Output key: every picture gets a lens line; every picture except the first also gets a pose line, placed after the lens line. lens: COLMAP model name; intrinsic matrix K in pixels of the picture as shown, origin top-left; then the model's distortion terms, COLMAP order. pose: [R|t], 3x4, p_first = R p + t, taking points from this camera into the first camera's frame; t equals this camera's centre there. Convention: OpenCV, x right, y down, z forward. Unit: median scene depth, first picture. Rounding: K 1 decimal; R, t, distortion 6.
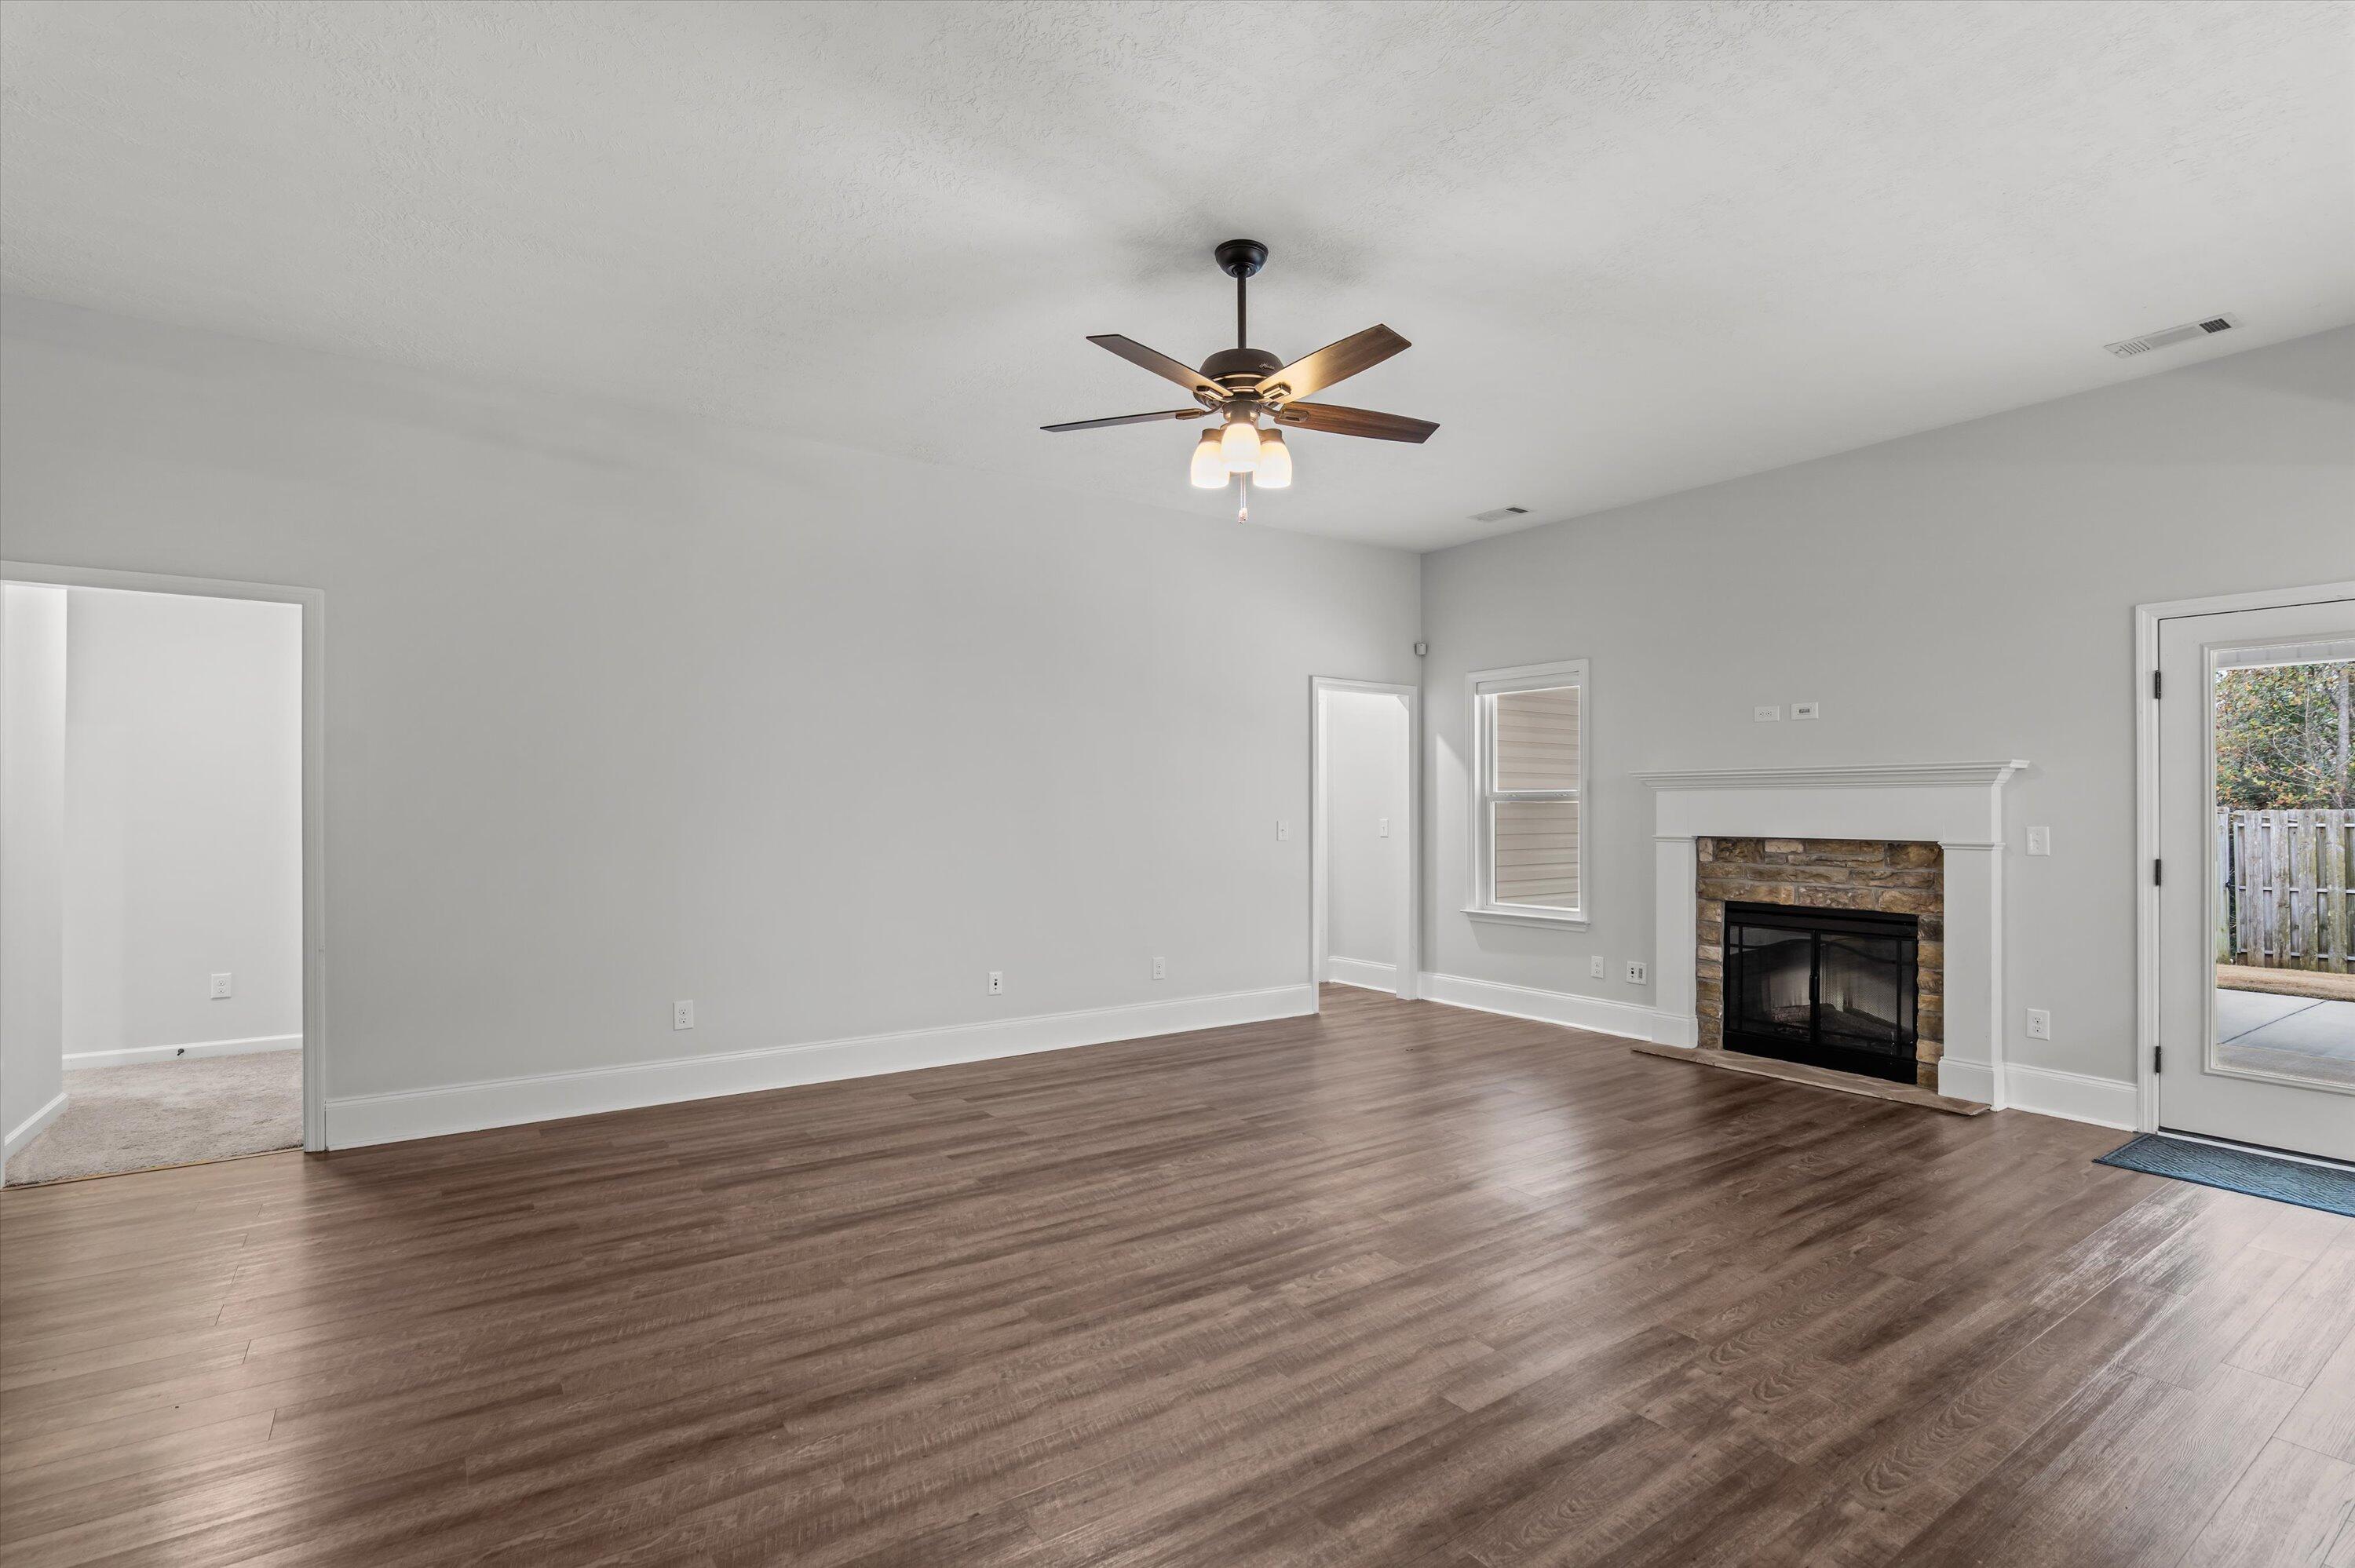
lens RADIAL K [[1103.4, 0, 1169.7], [0, 1103.4, 817.9], [0, 0, 1]] dist [-0.025999, 0.008151]
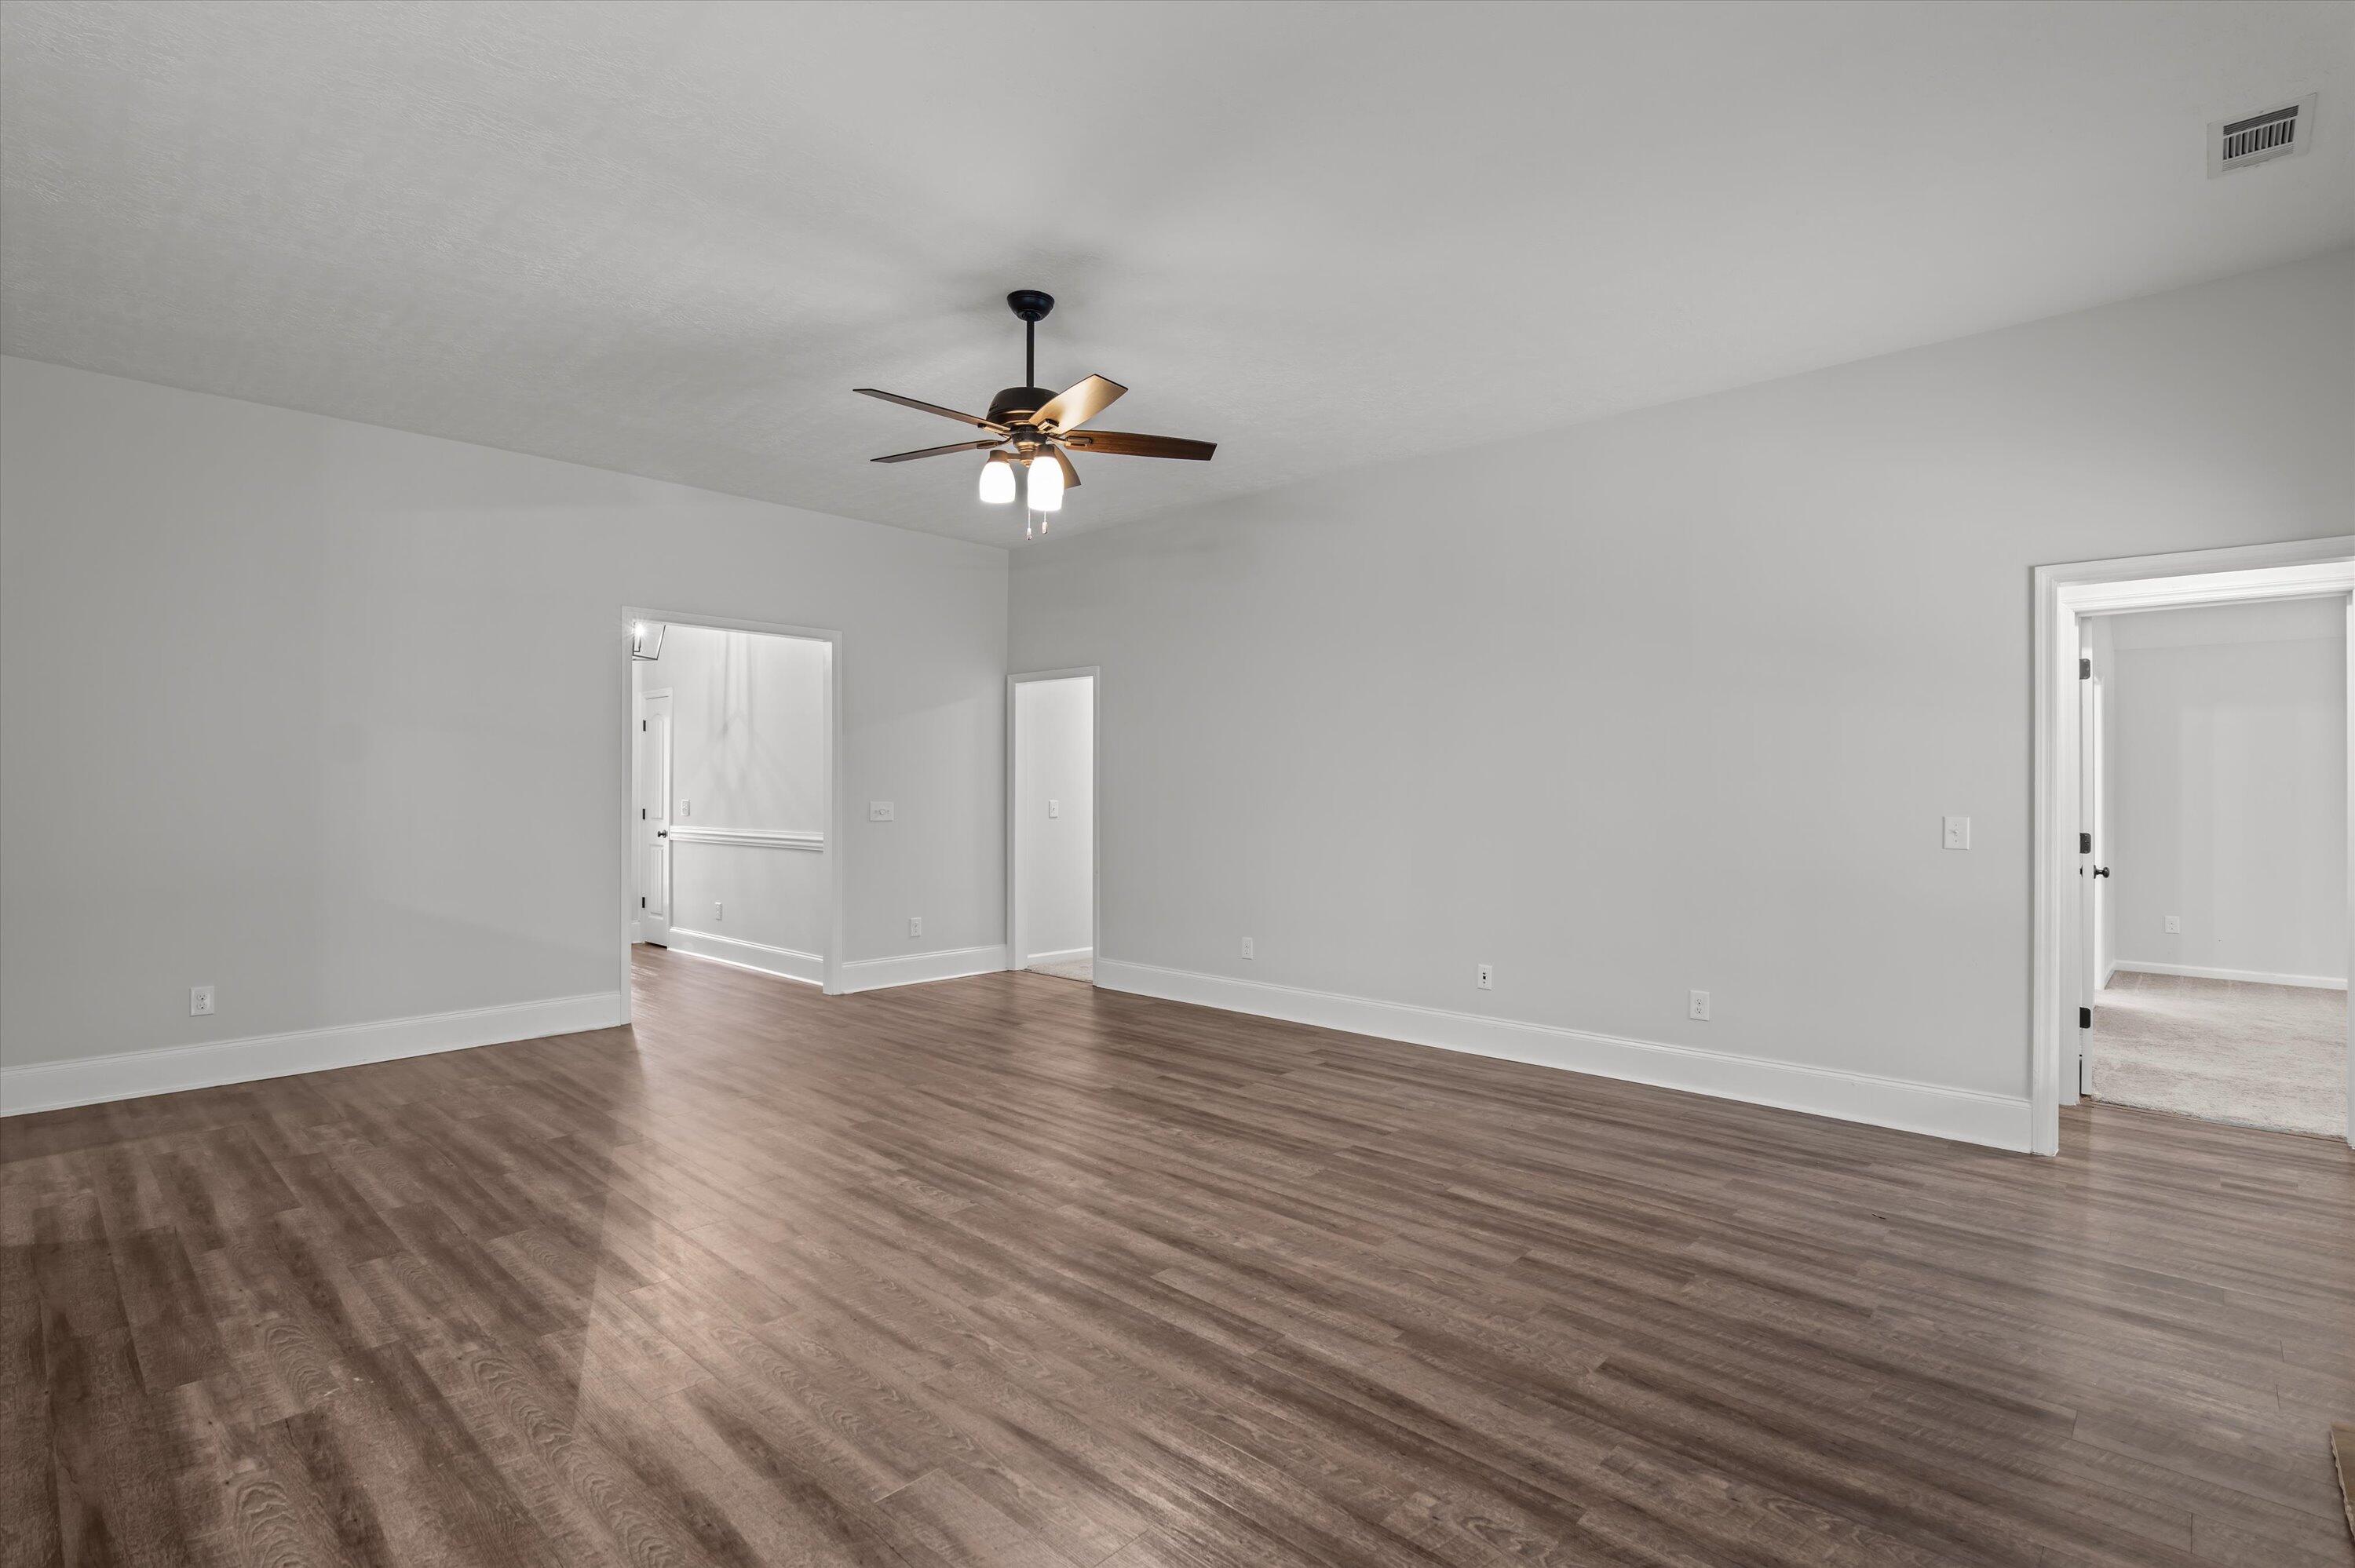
lens RADIAL K [[1116.1, 0, 1182.1], [0, 1116.1, 797.1], [0, 0, 1]] dist [-0.016918, 0.005152]
pose [[0.218101, 0.006421, -0.975905, 0.942476], [-0.013636, 0.999901, 0.003531, -0.006563], [0.975831, 0.012537, 0.218167, 0.696654]]
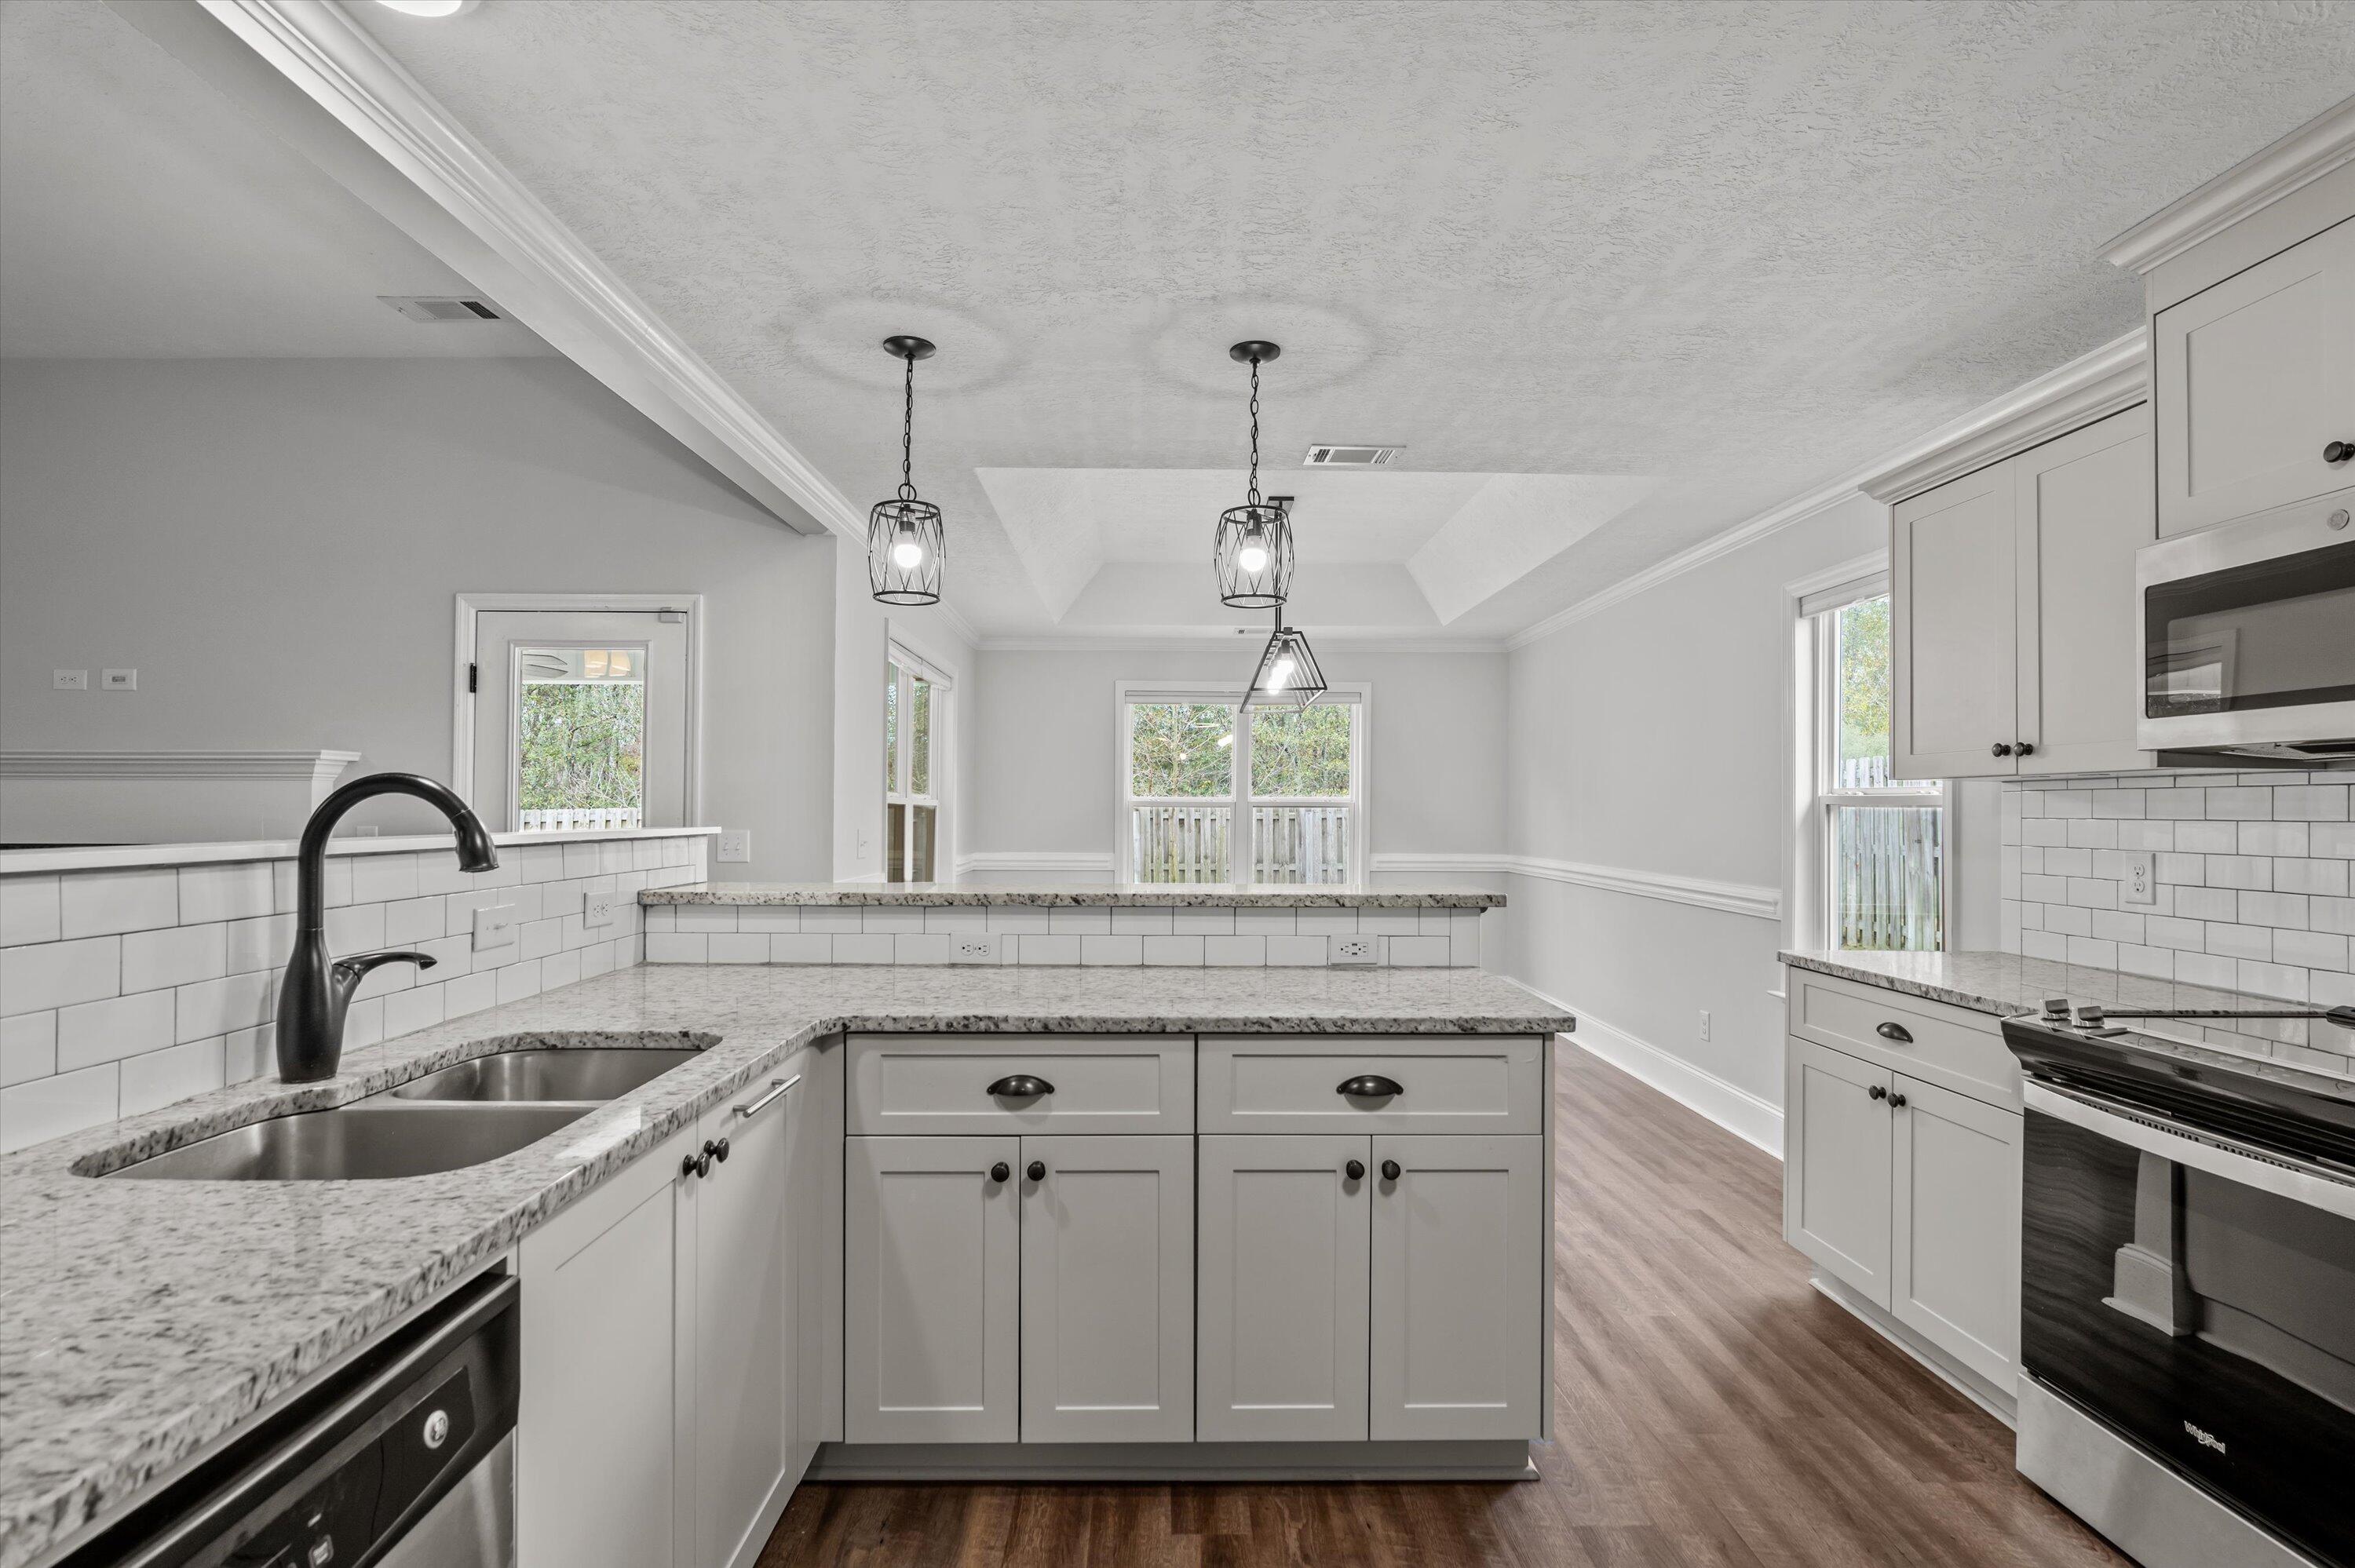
lens RADIAL K [[1103.4, 0, 1178.0], [0, 1103.4, 803.5], [0, 0, 1]] dist [-0.025999, 0.008151]
pose [[0.558957, 0.007493, 0.829163, 0.445608], [0.003453, 0.999929, -0.011364, 0.002369], [-0.829190, 0.009215, 0.558891, -0.062688]]
